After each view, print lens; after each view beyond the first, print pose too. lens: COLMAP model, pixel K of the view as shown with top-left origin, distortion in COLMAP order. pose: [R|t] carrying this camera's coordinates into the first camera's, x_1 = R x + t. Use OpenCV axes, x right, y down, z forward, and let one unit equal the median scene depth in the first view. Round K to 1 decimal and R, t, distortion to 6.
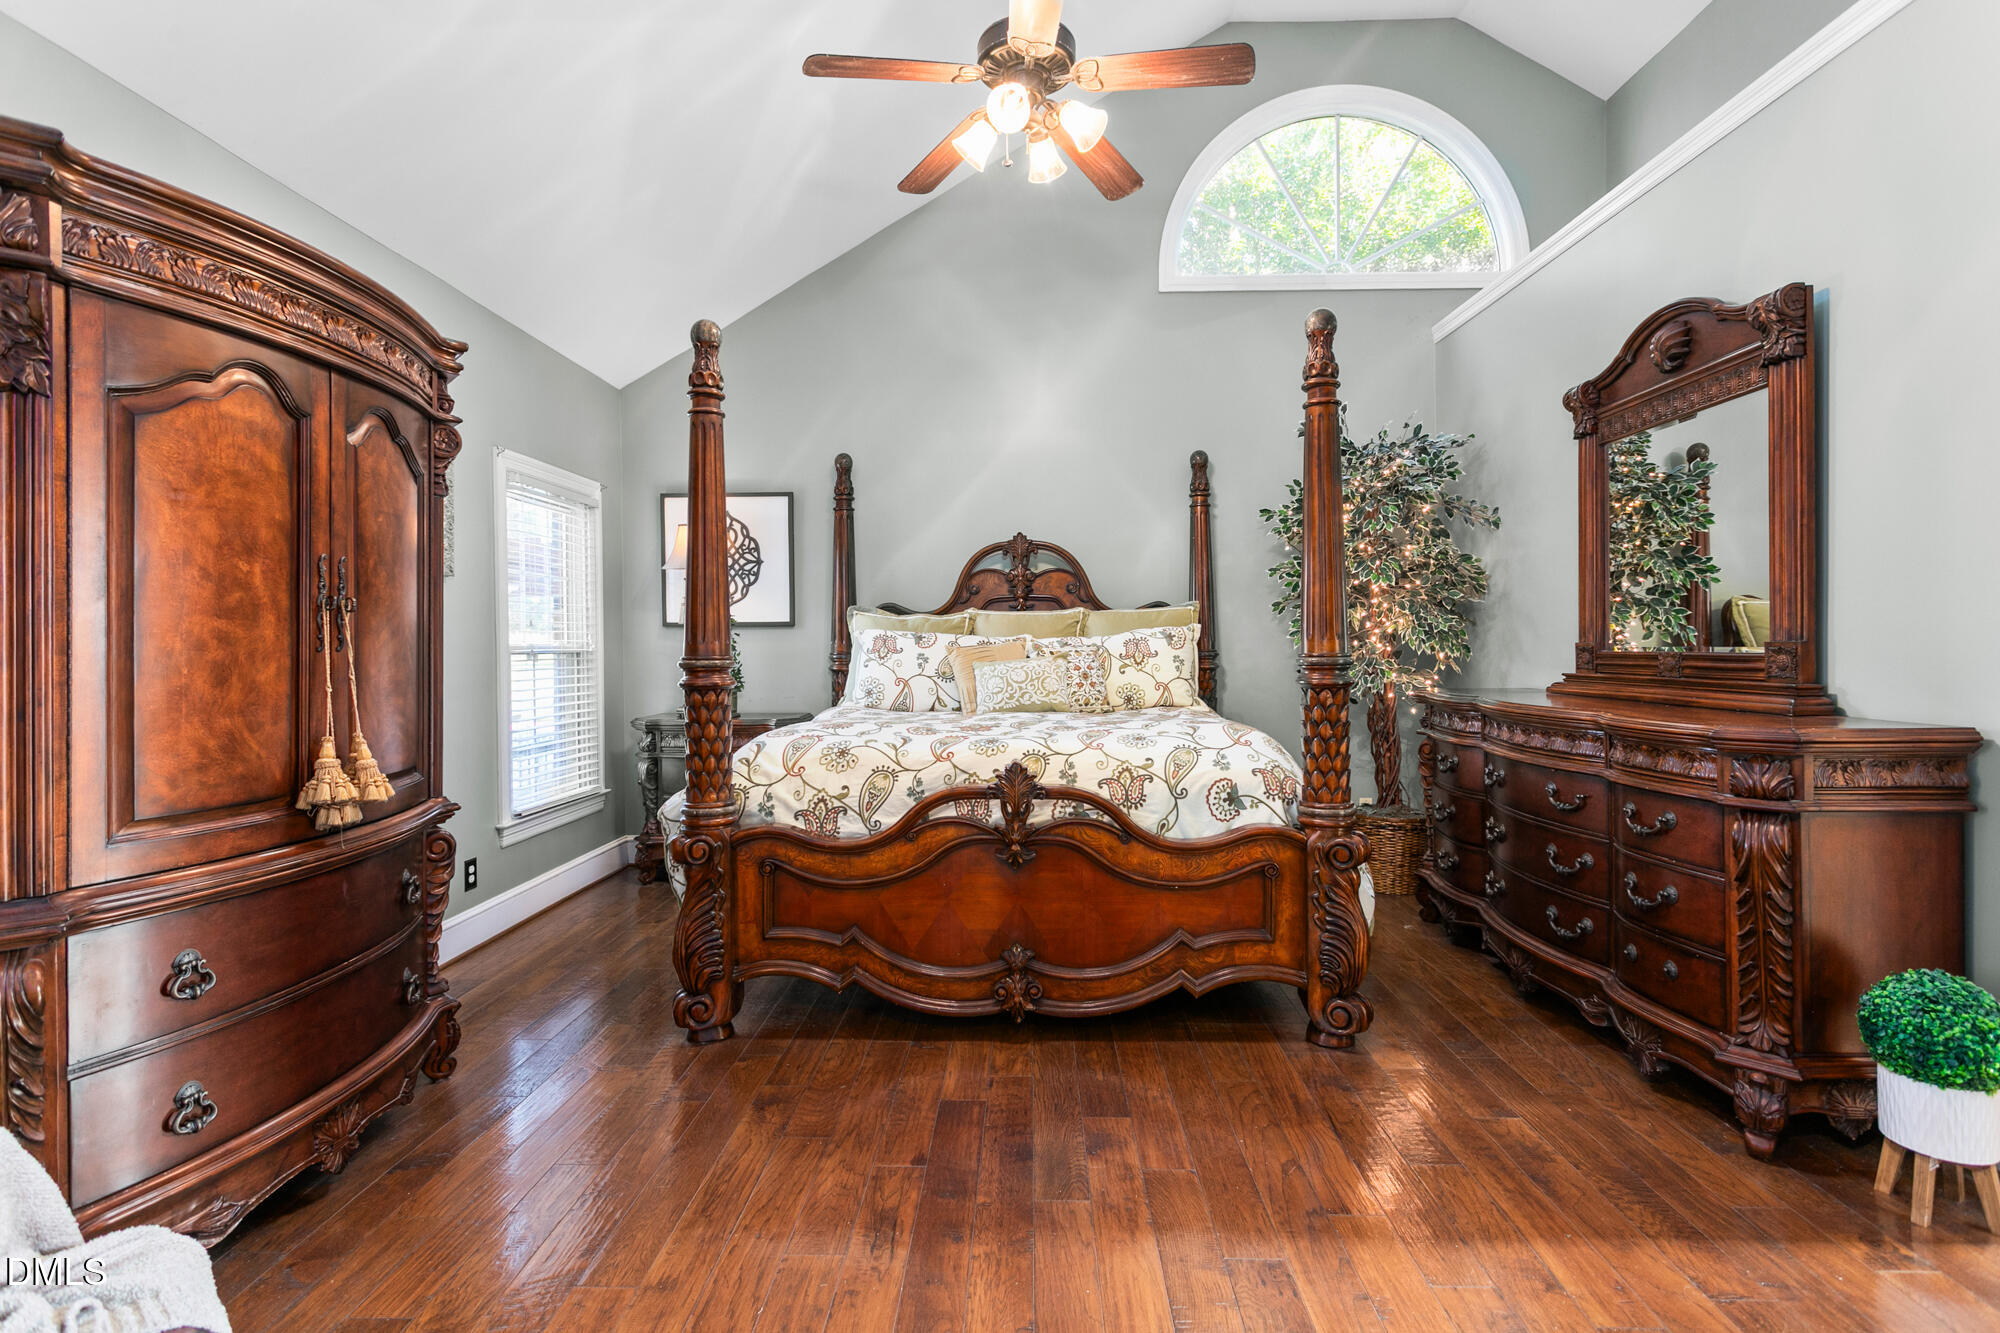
lens RADIAL K [[962.9, 0, 1000.0], [0, 962.9, 666.5], [0, 0, 1]] dist [-0.004969, -0.000029]
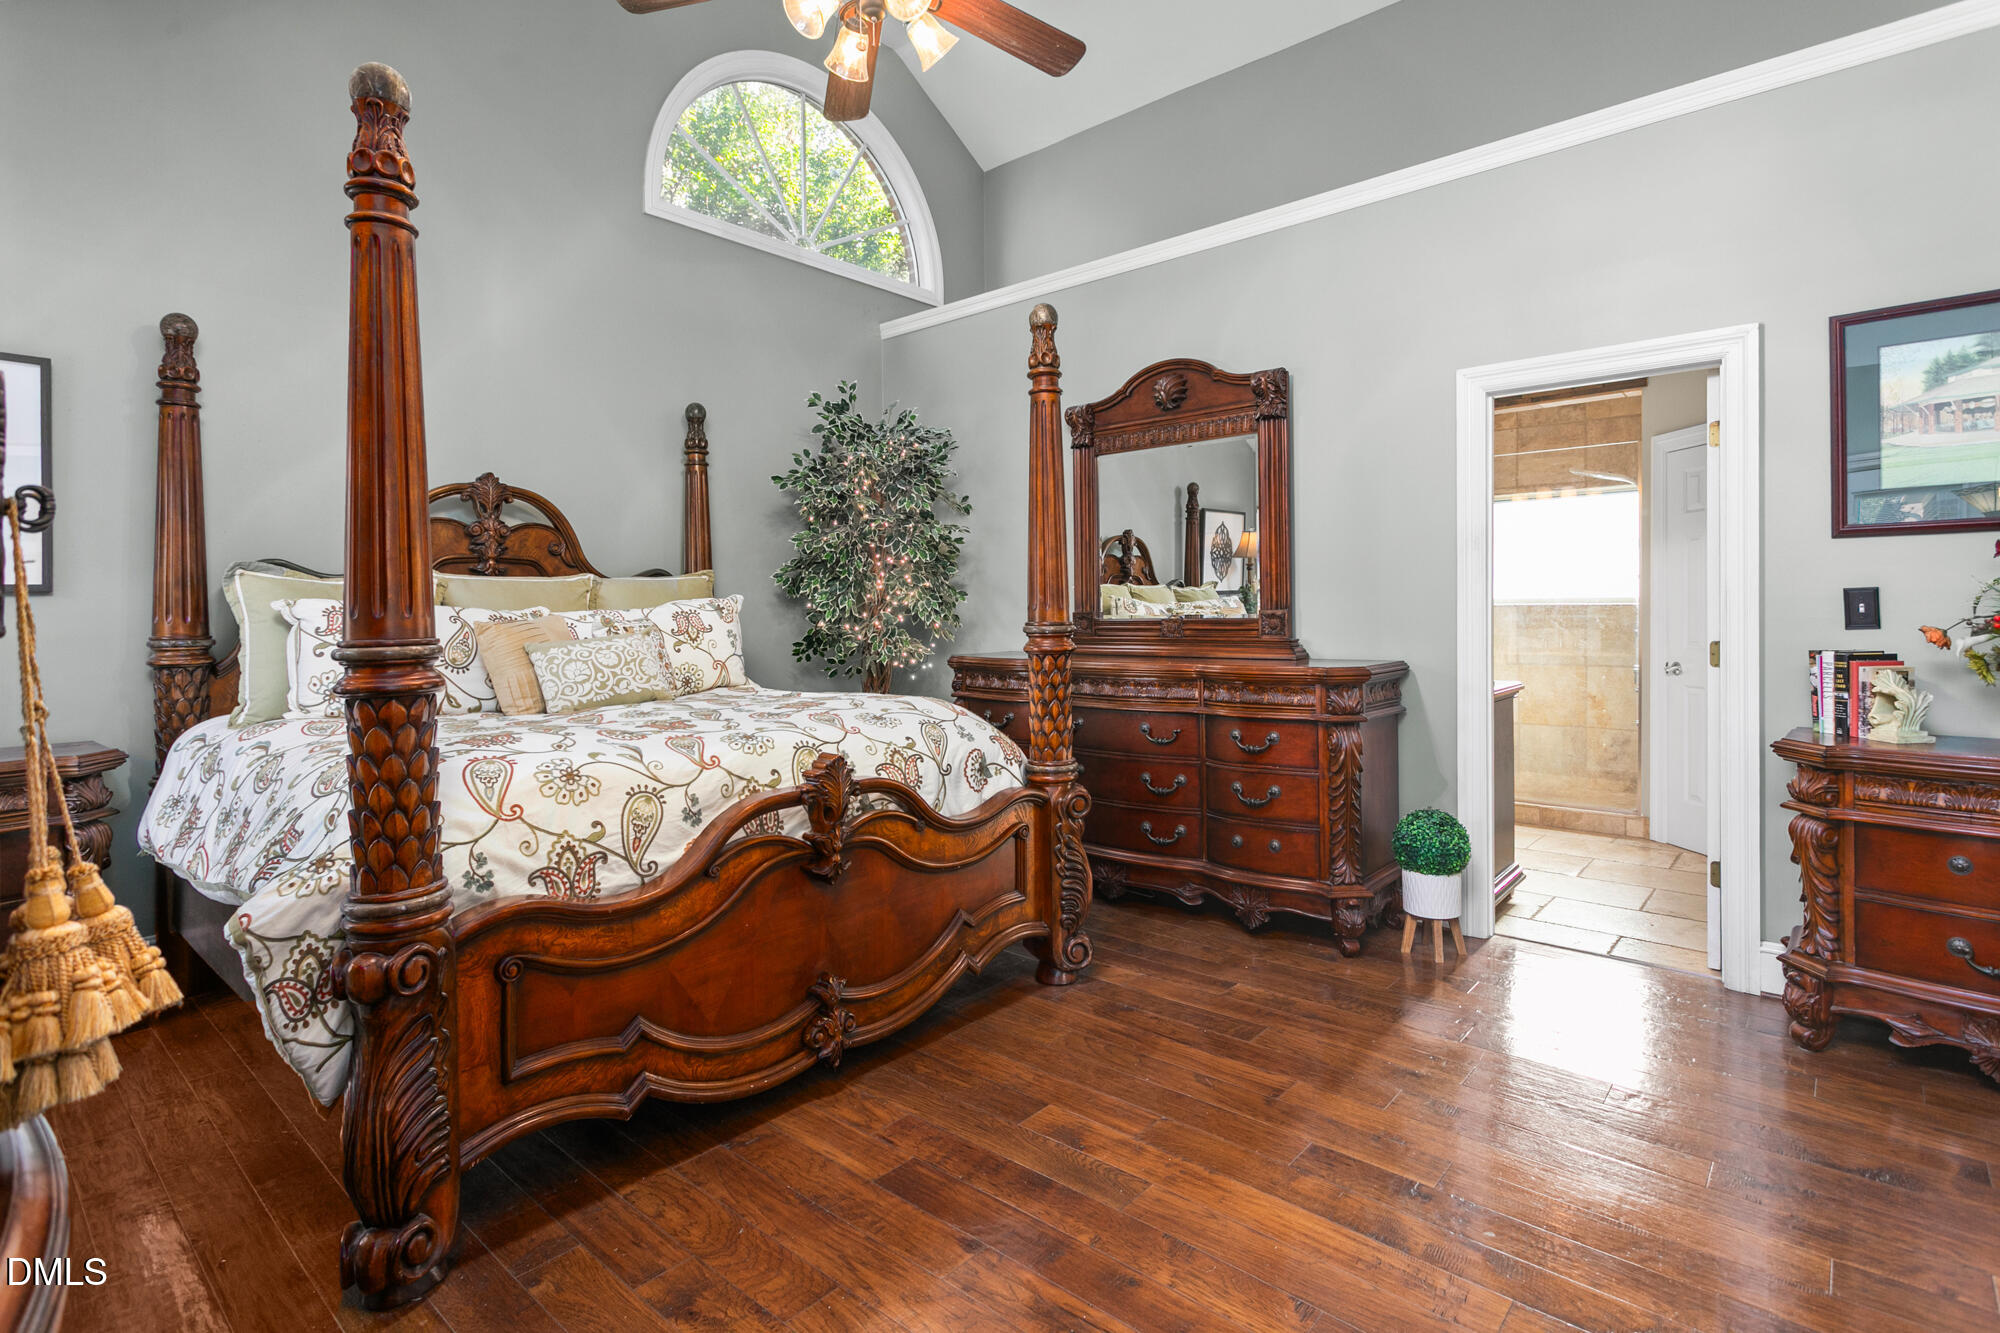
lens RADIAL K [[967.8, 0, 1022.3], [0, 967.8, 628.0], [0, 0, 1]] dist [0.001585, 0.000251]
pose [[0.636564, -0.016251, 0.771053, -0.509745], [0.027997, 0.999606, -0.002046, -0.005658], [-0.770716, 0.022889, 0.636768, 0.321635]]
